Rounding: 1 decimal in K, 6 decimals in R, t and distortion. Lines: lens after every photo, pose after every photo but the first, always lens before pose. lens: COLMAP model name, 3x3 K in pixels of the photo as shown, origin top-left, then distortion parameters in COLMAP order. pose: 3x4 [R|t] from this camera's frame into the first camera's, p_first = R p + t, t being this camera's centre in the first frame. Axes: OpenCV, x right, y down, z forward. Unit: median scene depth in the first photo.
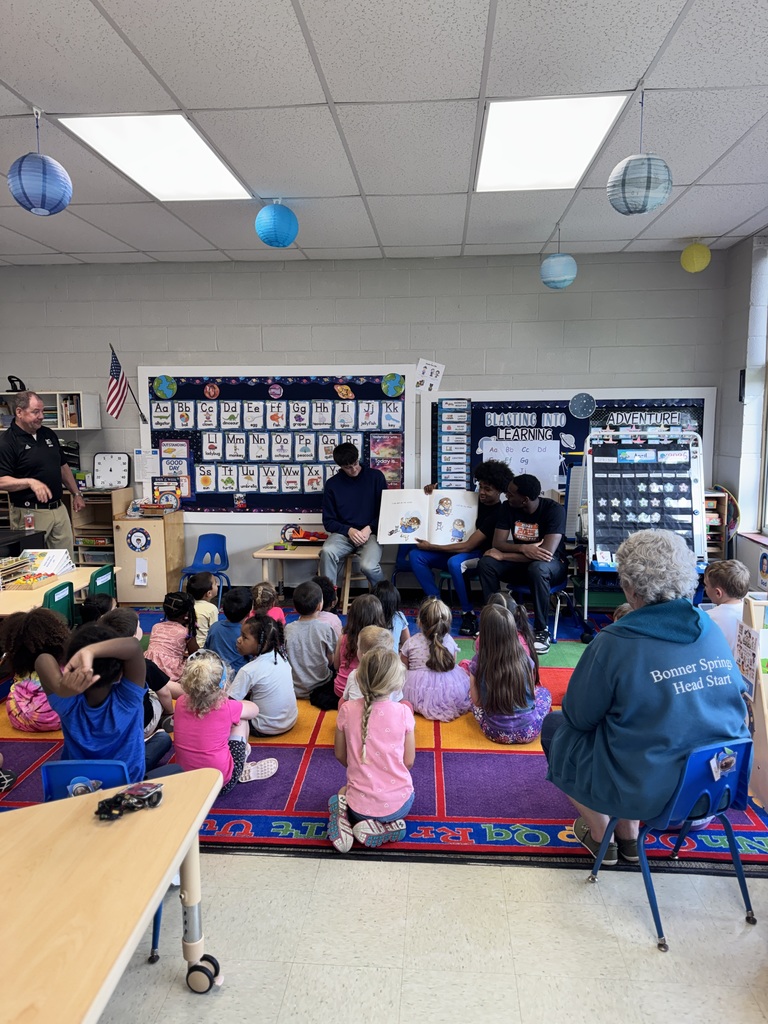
lens RADIAL K [[720.3, 0, 380.3], [0, 720.3, 508.9], [0, 0, 1]] dist [0.112759, -0.024434]
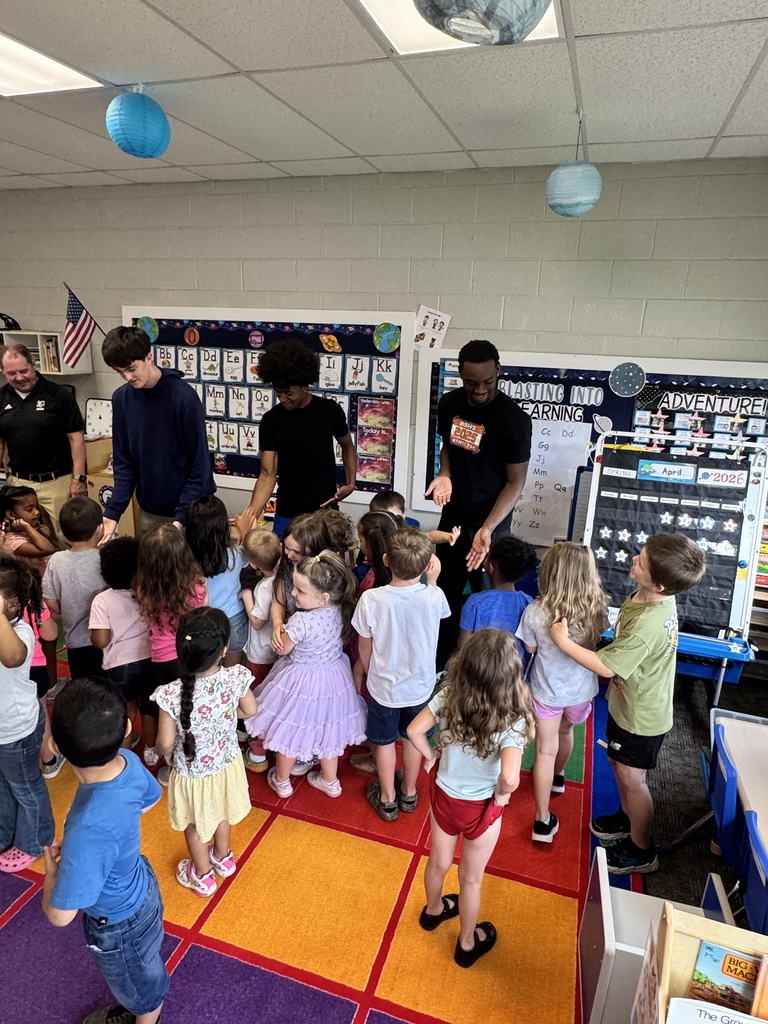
lens RADIAL K [[628.1, 0, 389.9], [0, 628.1, 505.2], [0, 0, 1]] dist [-0.008363, 0.012056]
pose [[0.967383, 0.104191, -0.230899, 0.201754], [-0.068730, 0.985262, 0.156636, -0.097975], [0.243816, -0.135658, 0.960287, 0.307809]]
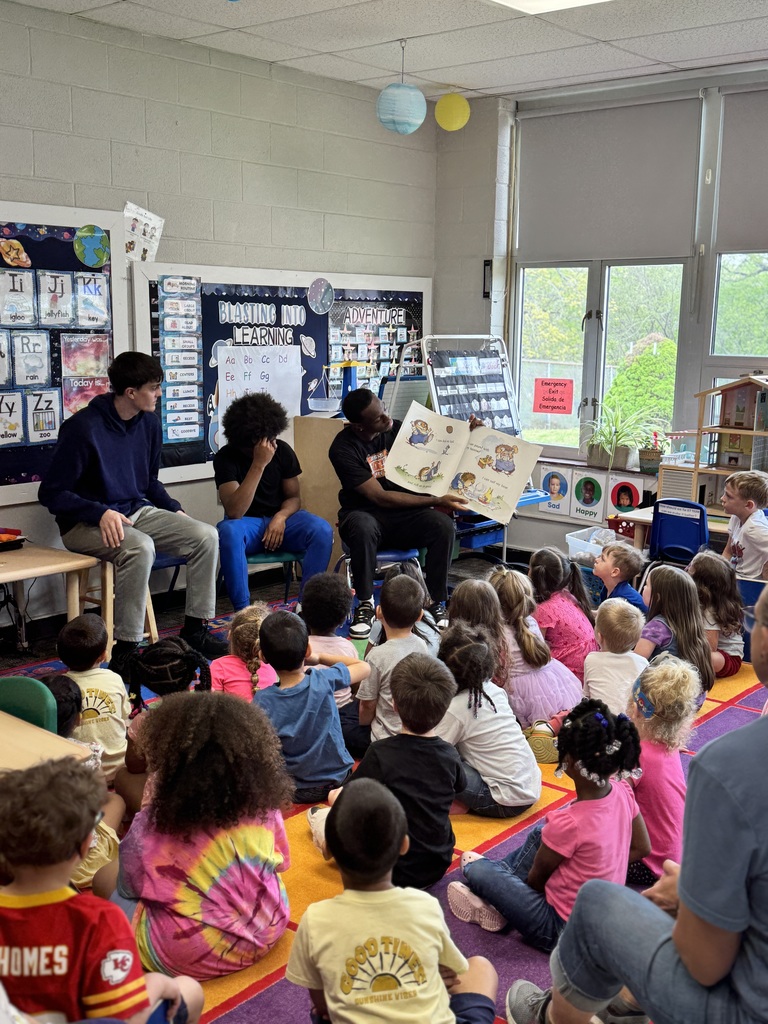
lens RADIAL K [[1156.2, 0, 391.0], [0, 1156.2, 509.1], [0, 0, 1]] dist [0.096457, 0.000000]
pose [[0.585402, -0.119601, 0.801873, -0.600624], [0.081012, 0.992738, 0.088927, -0.030859], [-0.806685, 0.012903, 0.590840, 0.279793]]
